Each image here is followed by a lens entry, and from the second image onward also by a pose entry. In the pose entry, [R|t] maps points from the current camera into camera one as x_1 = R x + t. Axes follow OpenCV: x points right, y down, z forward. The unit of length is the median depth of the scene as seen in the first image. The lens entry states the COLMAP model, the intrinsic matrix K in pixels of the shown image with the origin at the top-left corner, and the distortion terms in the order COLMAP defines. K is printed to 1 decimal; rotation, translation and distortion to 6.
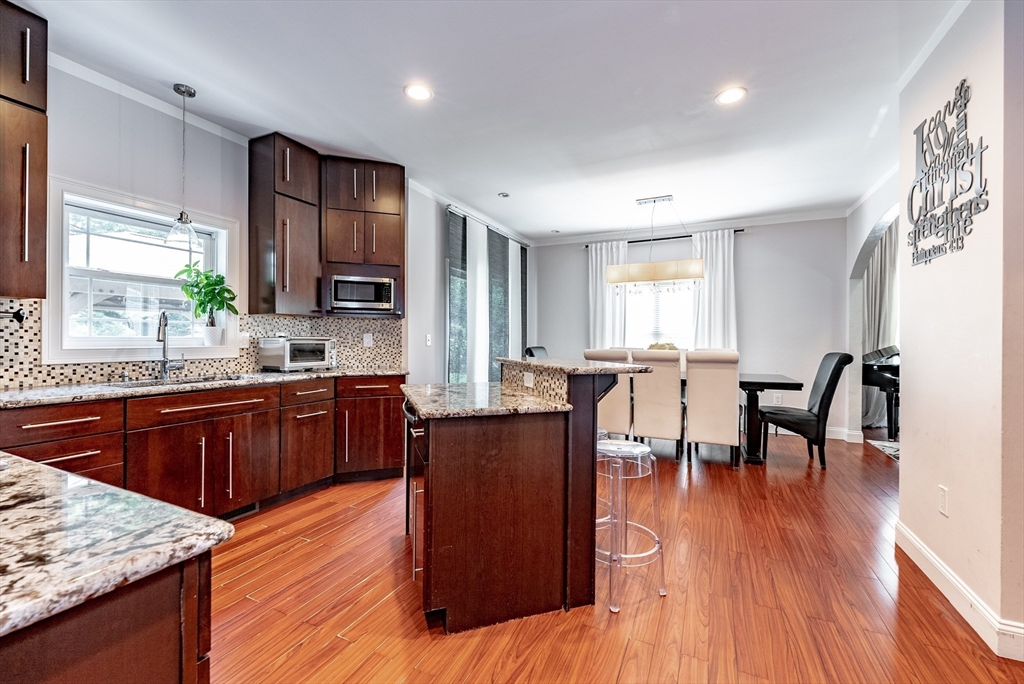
lens RADIAL K [[420.1, 0, 502.4], [0, 420.1, 338.8], [0, 0, 1]] dist [0.000074, -0.000871]
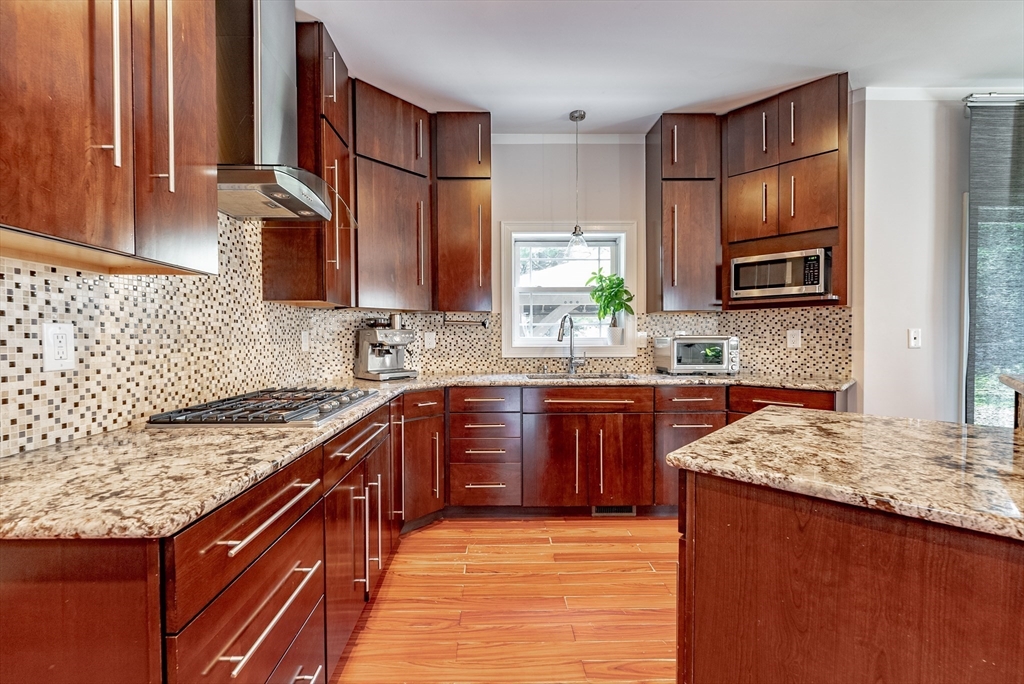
lens RADIAL K [[420.1, 0, 507.0], [0, 420.1, 347.0], [0, 0, 1]] dist [0.000074, -0.000871]
pose [[0.453525, 0.009729, -0.891190, 0.132811], [0.008831, 0.999842, 0.015410, 0.002375], [0.891200, -0.014859, 0.453368, 0.270794]]
